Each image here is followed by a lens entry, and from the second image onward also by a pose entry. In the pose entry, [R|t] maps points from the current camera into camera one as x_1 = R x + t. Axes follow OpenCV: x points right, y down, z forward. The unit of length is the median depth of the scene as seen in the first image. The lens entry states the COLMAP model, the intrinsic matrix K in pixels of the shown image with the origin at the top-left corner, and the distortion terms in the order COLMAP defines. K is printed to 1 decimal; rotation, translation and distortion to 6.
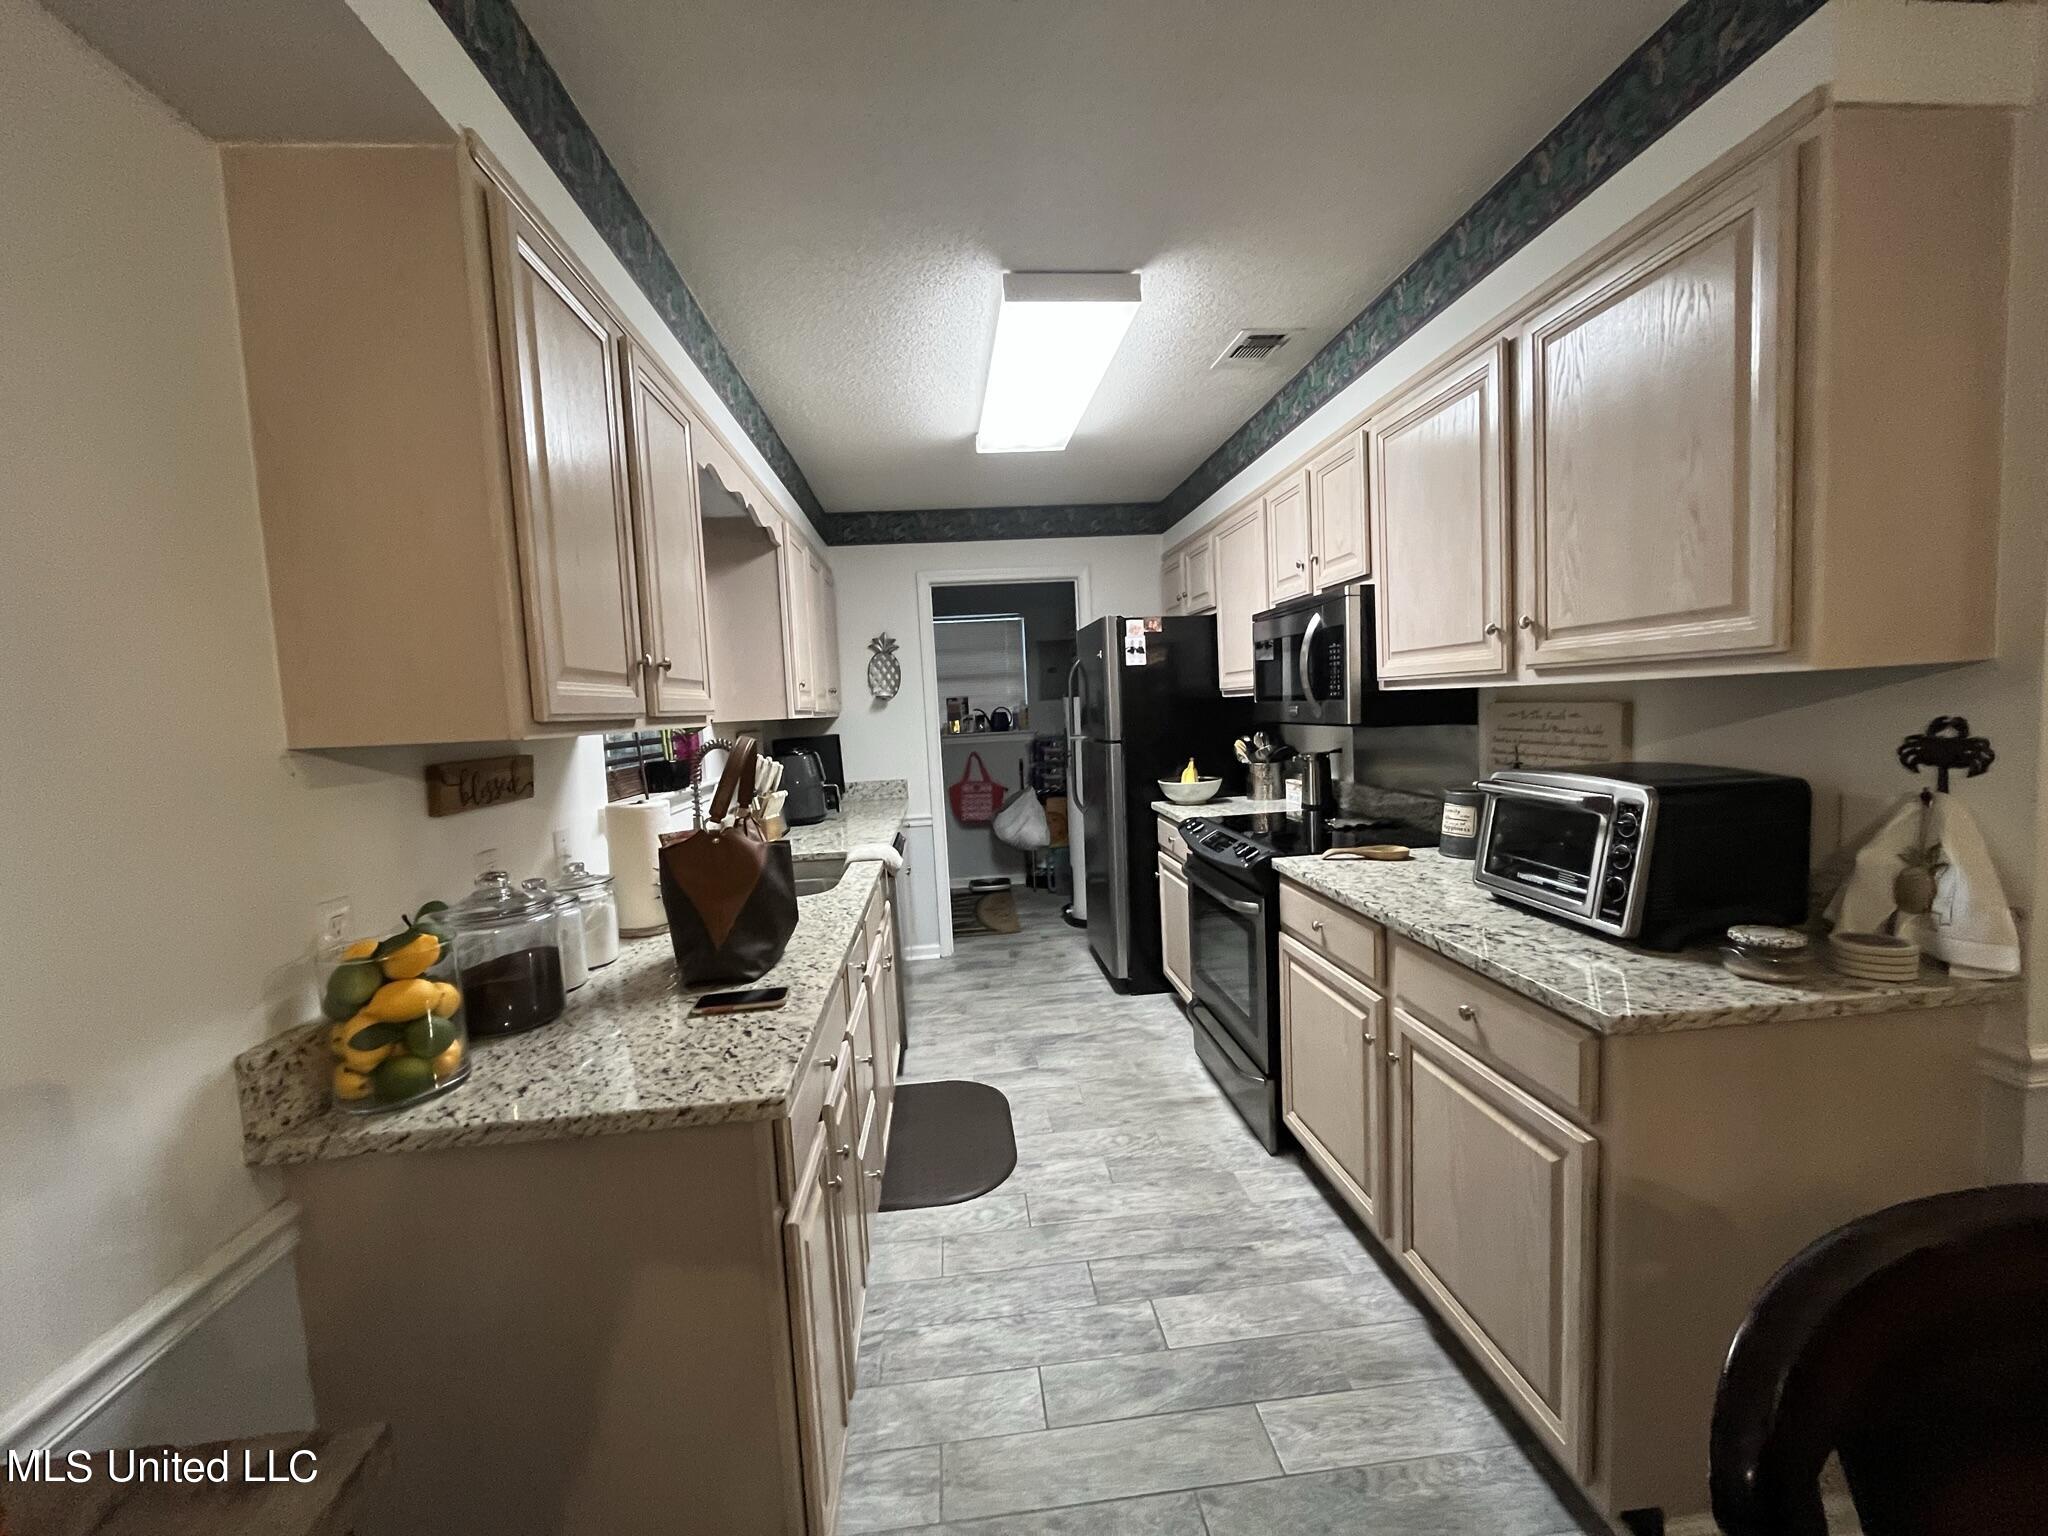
lens RADIAL K [[830.1, 0, 1026.1], [0, 830.1, 770.6], [0, 0, 1]] dist [-0.004537, -0.000330]
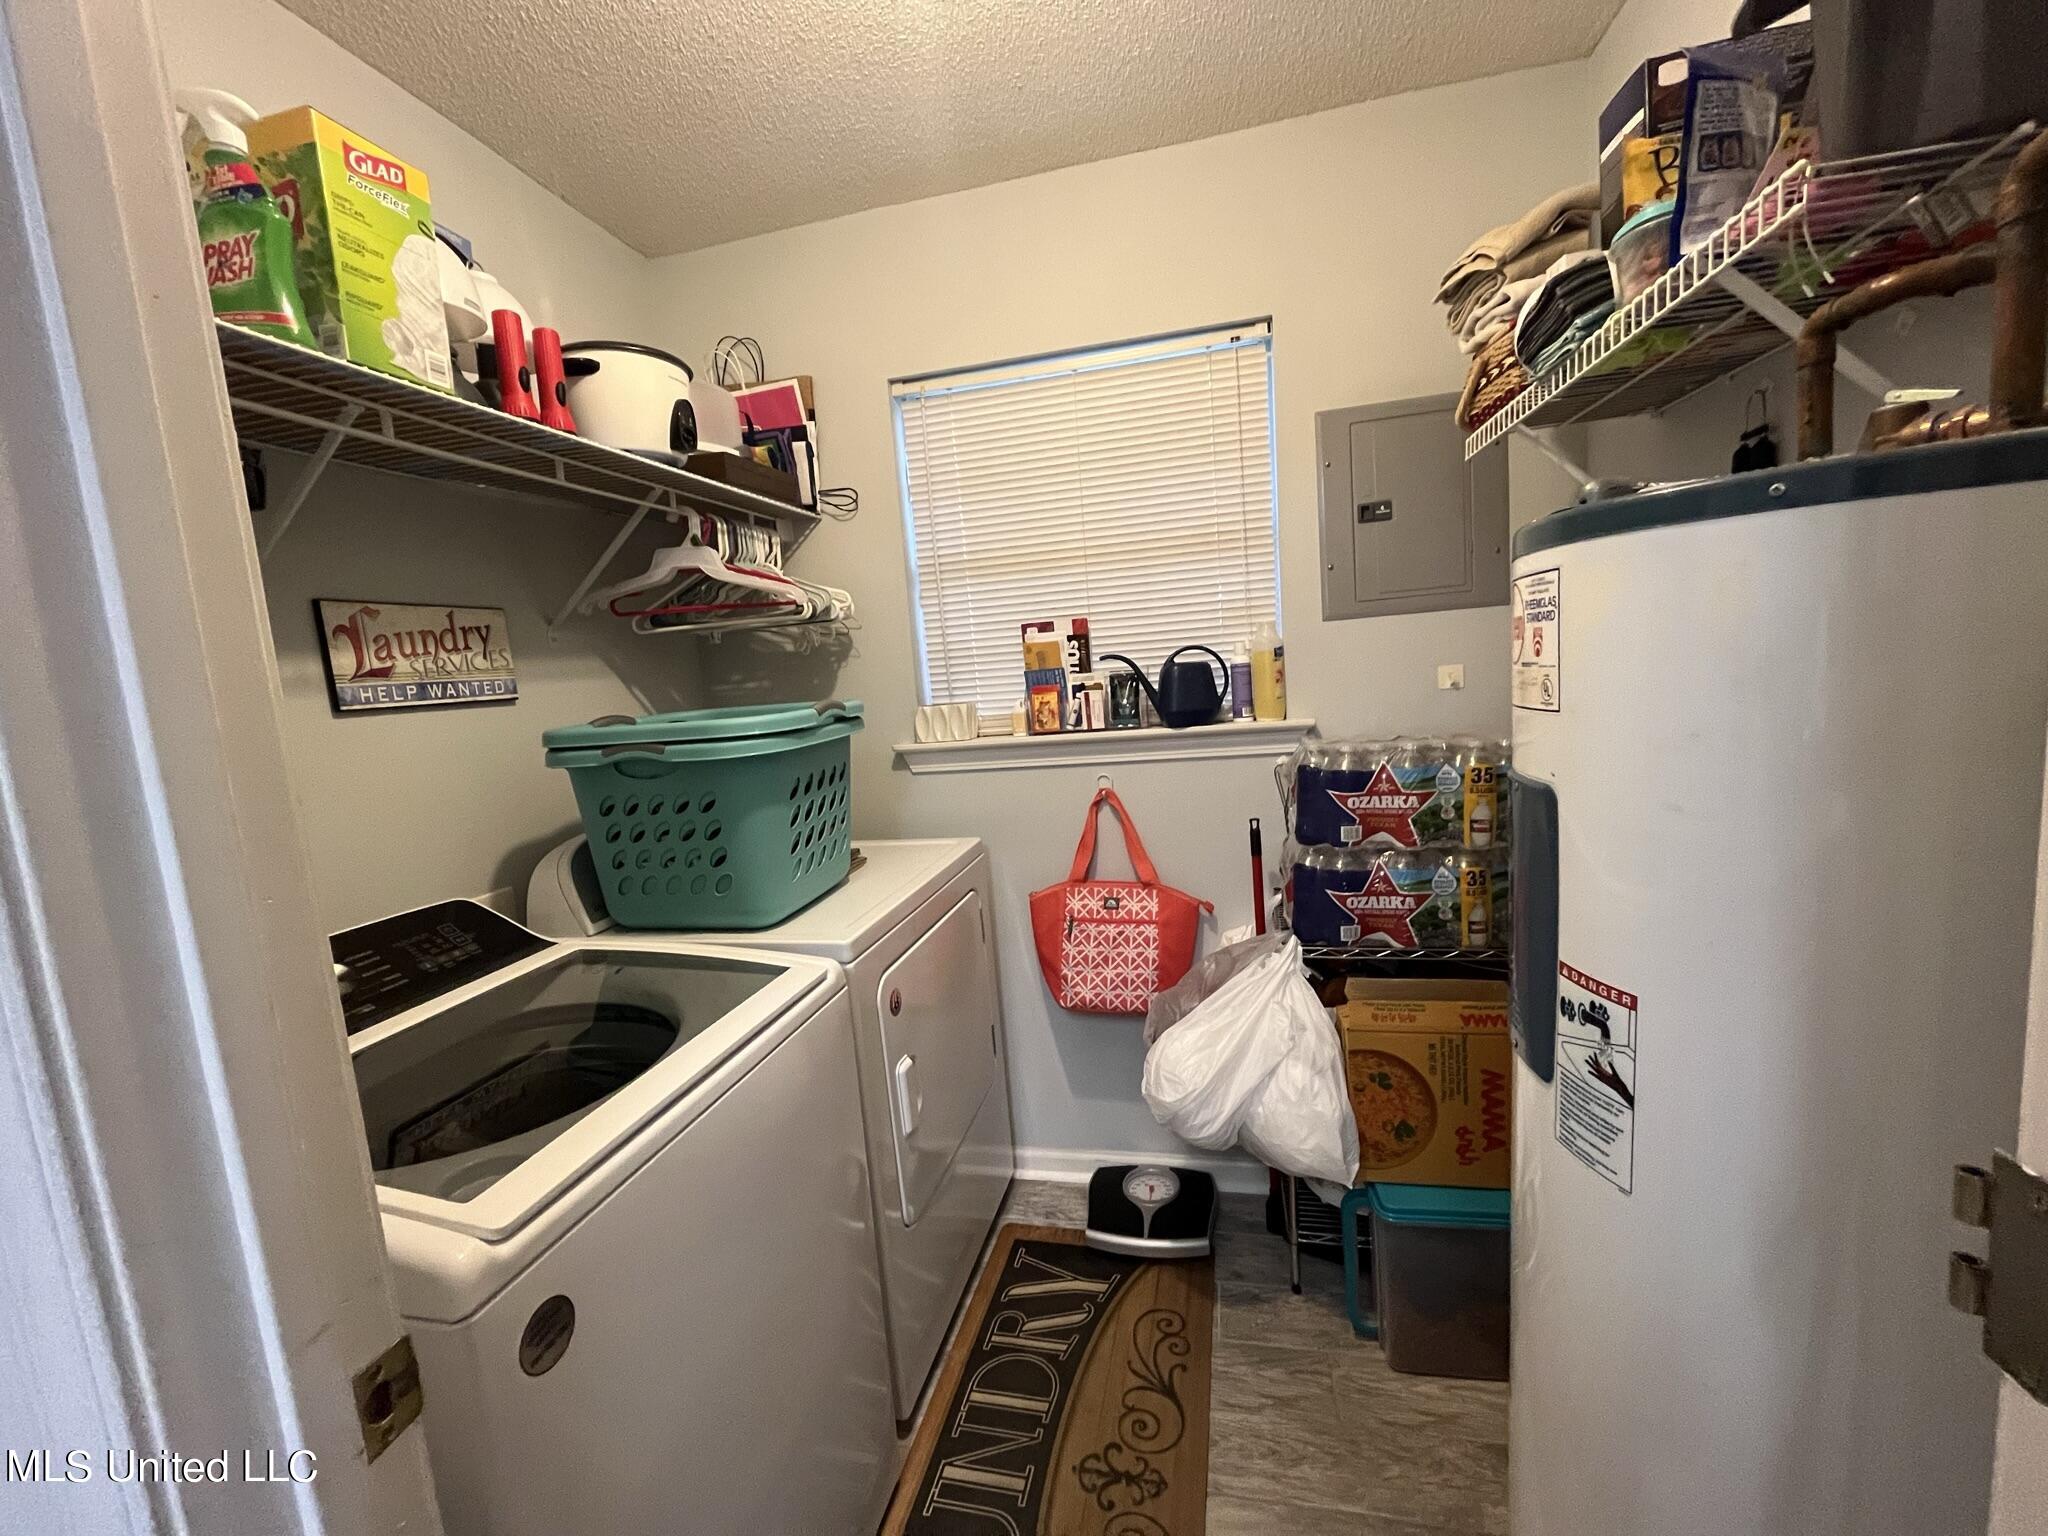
lens RADIAL K [[830.1, 0, 1024.4], [0, 830.1, 764.2], [0, 0, 1]] dist [-0.004537, -0.000330]
pose [[0.951060, 0.011533, -0.308790, 0.006679], [0.008940, 0.997858, 0.064804, -0.053403], [0.308876, -0.064394, 0.948920, 0.686229]]
